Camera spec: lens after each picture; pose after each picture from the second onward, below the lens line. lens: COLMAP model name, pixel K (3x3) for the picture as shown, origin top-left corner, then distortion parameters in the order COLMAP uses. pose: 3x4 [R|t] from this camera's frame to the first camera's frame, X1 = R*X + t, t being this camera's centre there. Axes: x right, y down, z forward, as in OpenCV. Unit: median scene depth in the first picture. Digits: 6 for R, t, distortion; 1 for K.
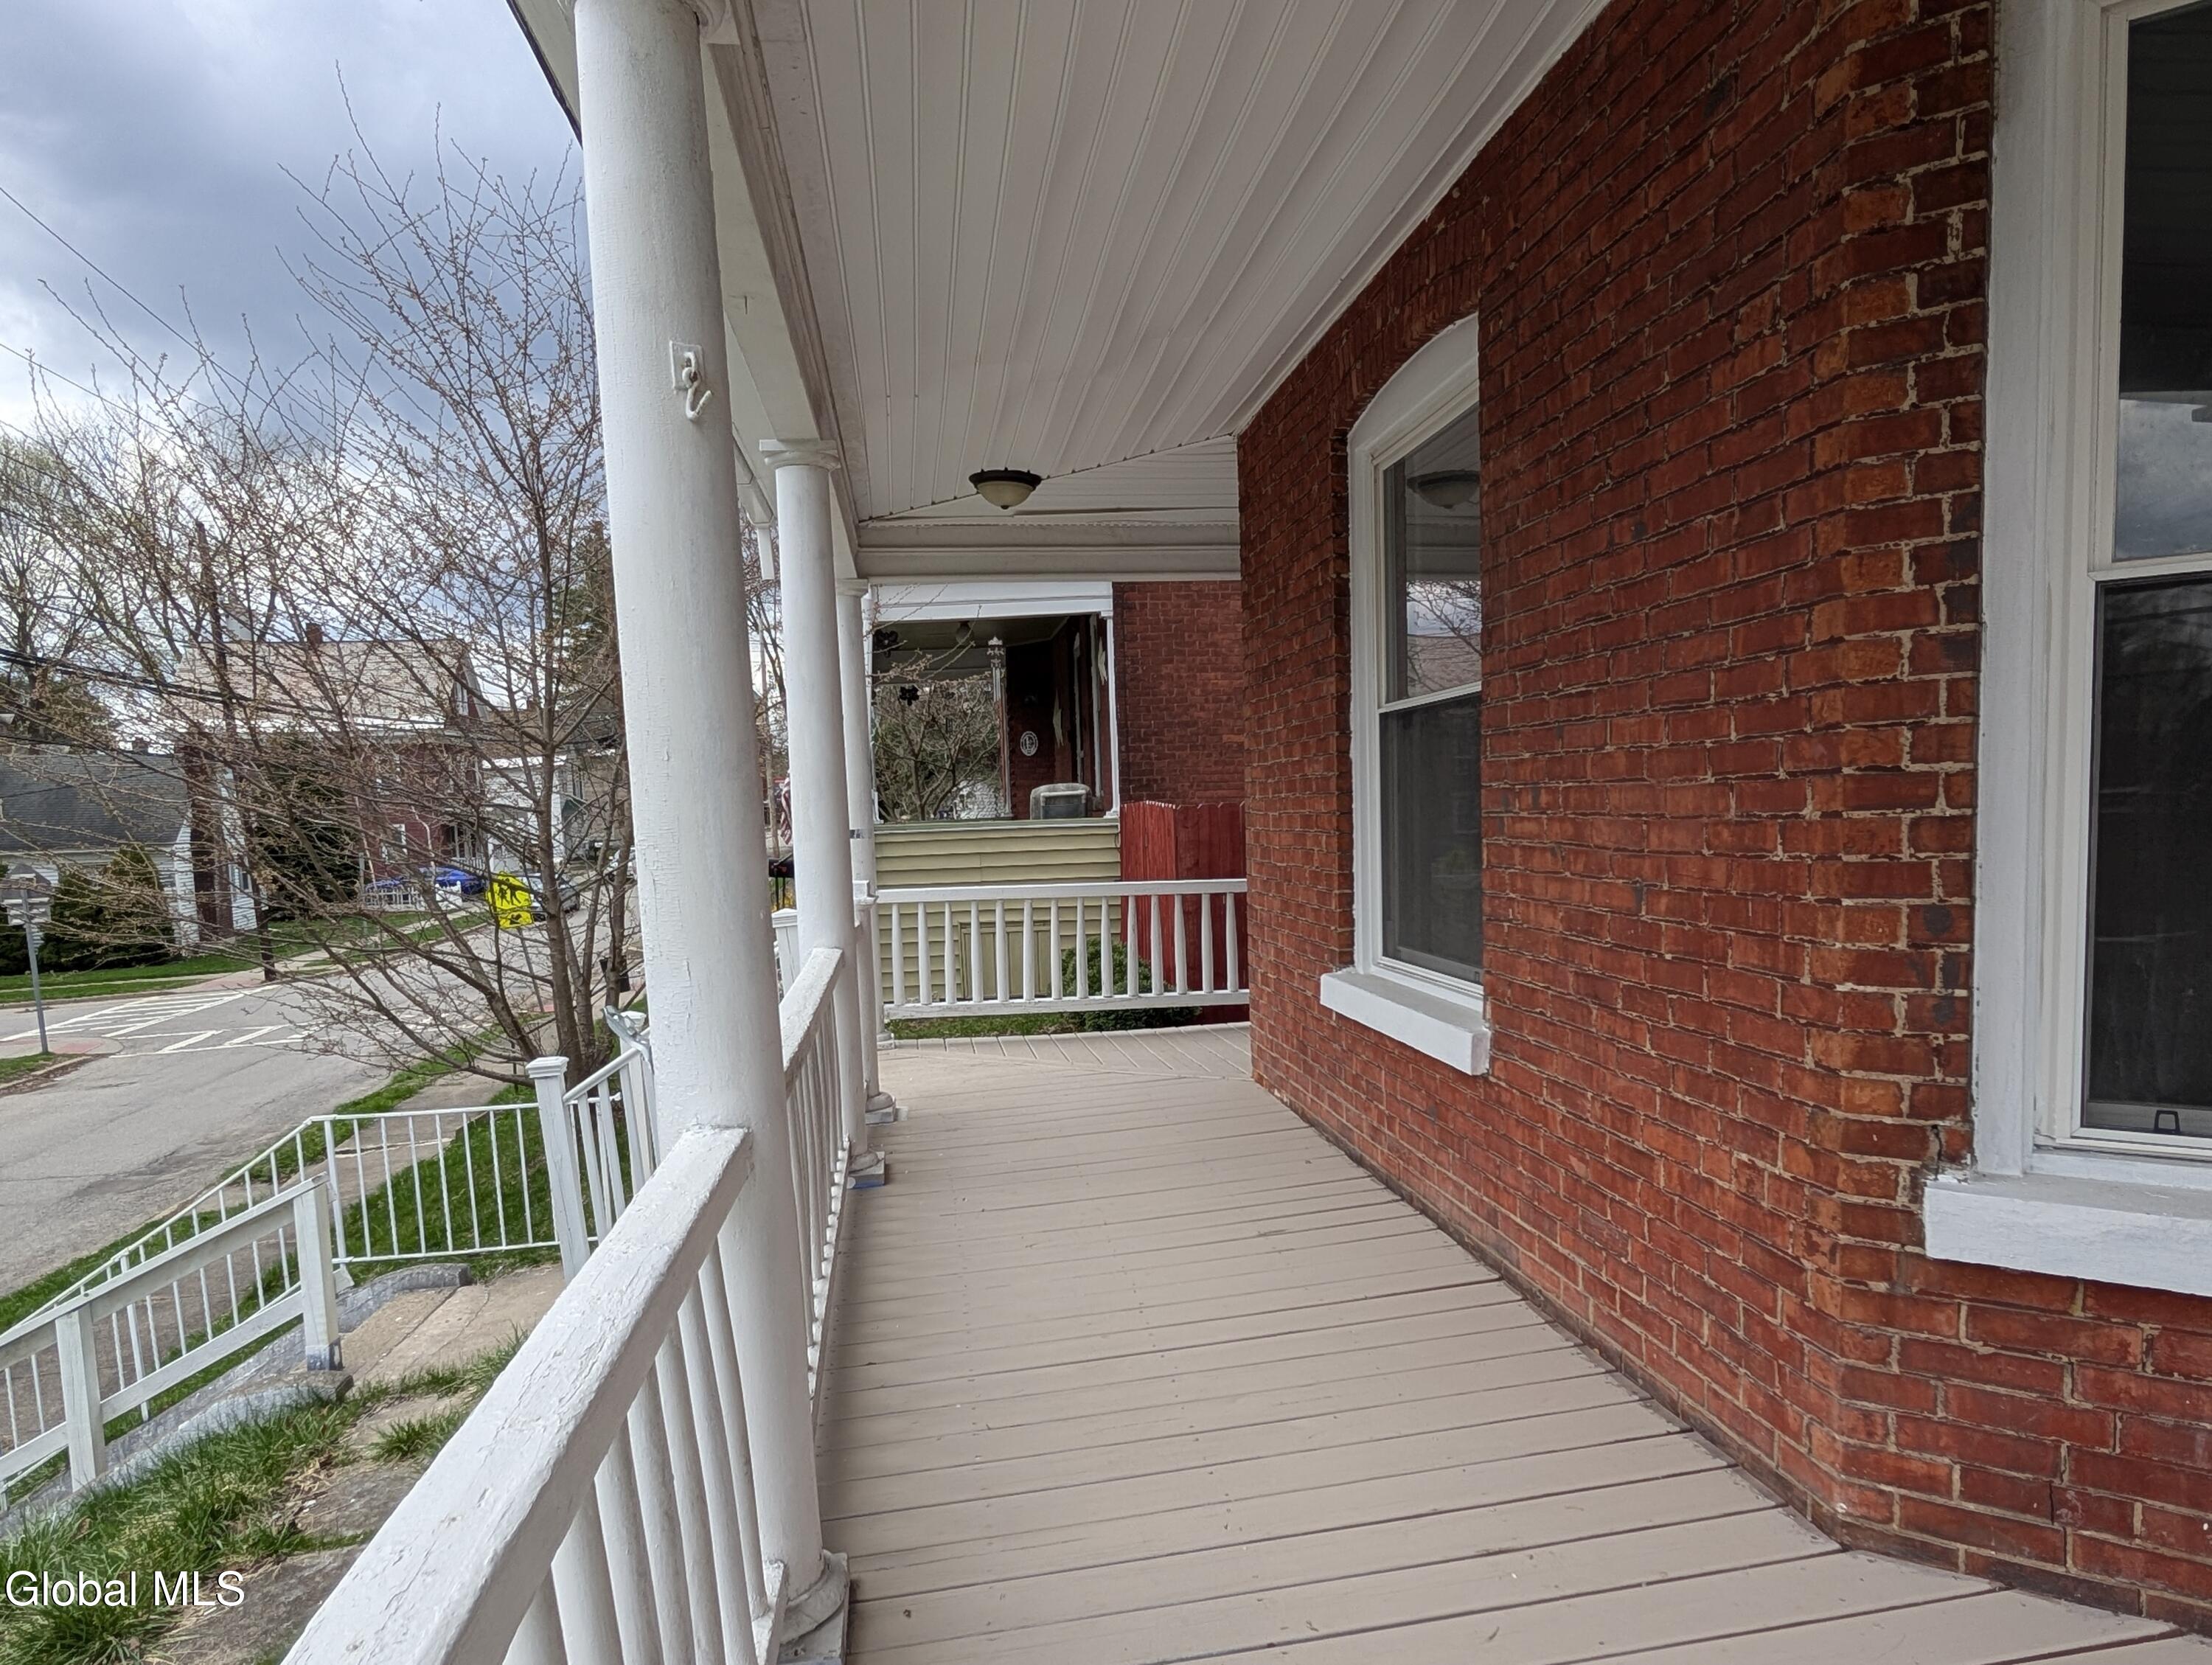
lens RADIAL K [[1050.1, 0, 1121.6], [0, 1050.1, 828.4], [0, 0, 1]] dist [0.001005, -0.000276]
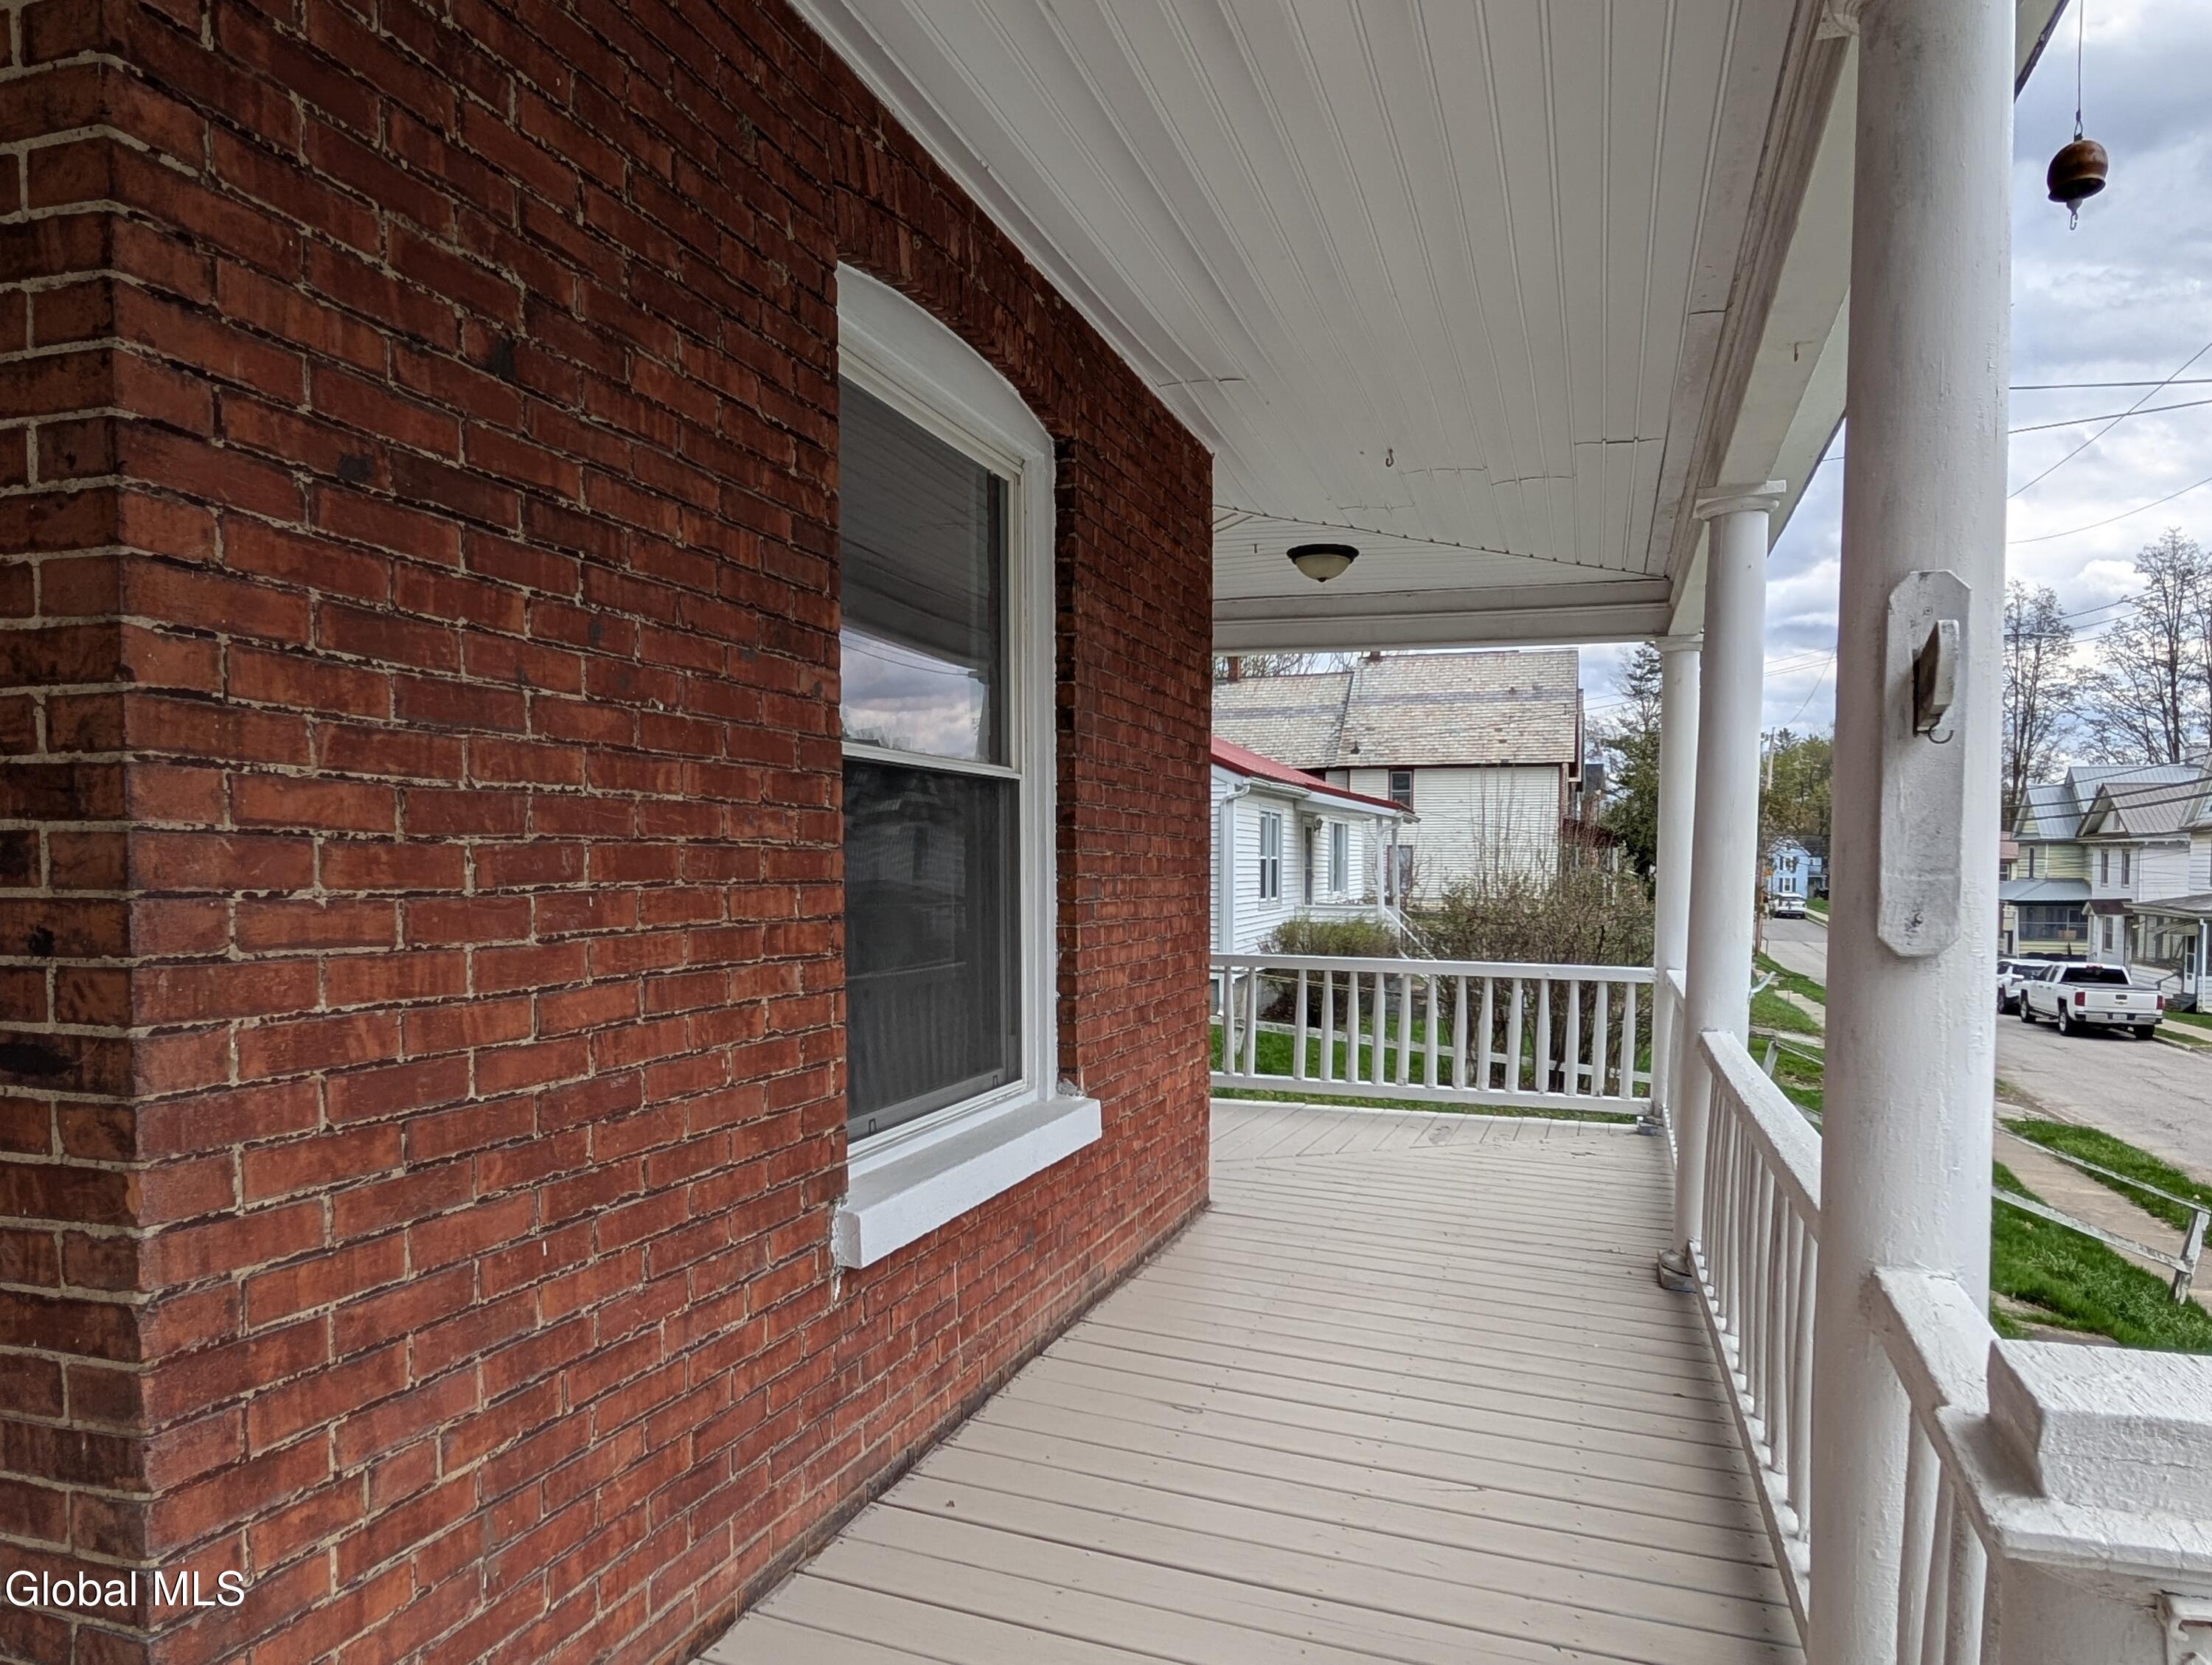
lens RADIAL K [[1050.1, 0, 1121.6], [0, 1050.1, 828.4], [0, 0, 1]] dist [0.001005, -0.000276]
pose [[-0.817377, 0.024478, 0.575584, -0.353545], [0.013445, 0.999635, -0.023419, -0.069553], [-0.575947, -0.011403, -0.817408, 2.023957]]
